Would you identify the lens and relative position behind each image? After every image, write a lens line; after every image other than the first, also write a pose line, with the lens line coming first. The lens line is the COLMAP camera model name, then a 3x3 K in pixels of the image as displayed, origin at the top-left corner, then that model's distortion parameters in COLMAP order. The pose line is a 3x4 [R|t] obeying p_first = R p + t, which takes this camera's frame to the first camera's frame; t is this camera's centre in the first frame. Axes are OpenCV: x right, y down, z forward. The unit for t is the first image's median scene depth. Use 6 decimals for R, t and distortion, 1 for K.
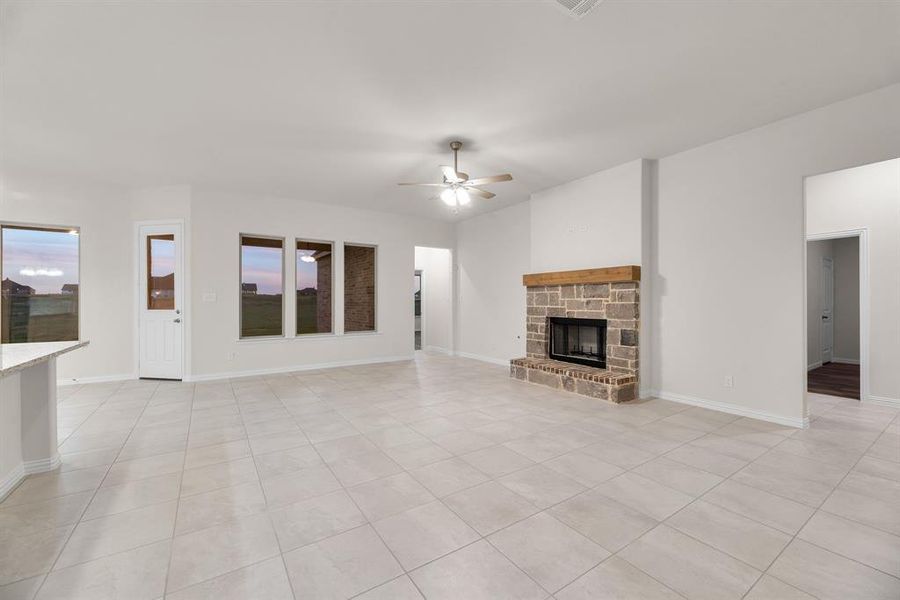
lens RADIAL K [[366.3, 0, 452.3], [0, 366.3, 299.4], [0, 0, 1]] dist [0.002514, 0.000369]
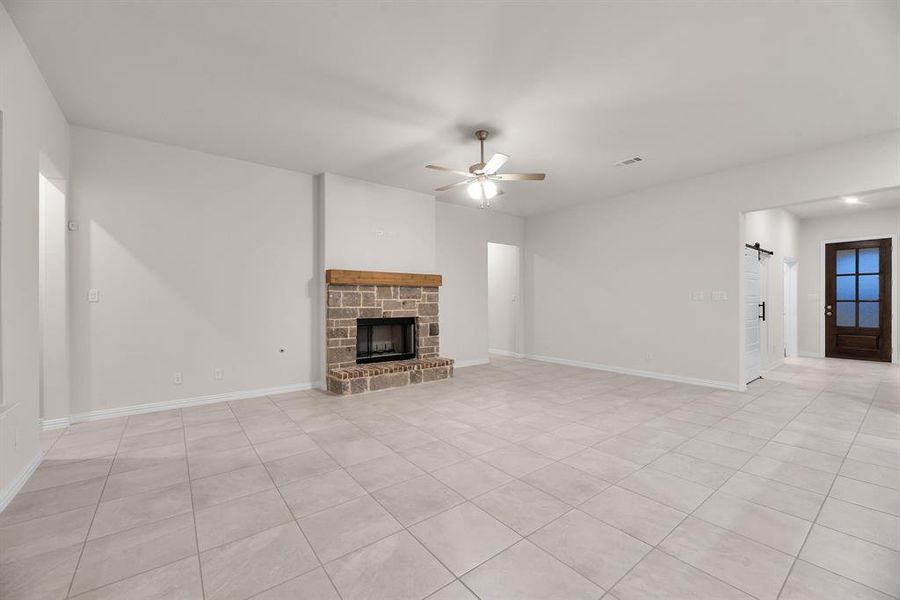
lens RADIAL K [[366.3, 0, 447.3], [0, 366.3, 301.1], [0, 0, 1]] dist [0.002514, 0.000369]
pose [[-0.073477, 0.004618, 0.997286, -1.902923], [-0.003964, 0.999980, -0.004922, 0.021150], [-0.997289, -0.004315, -0.073458, 2.398795]]
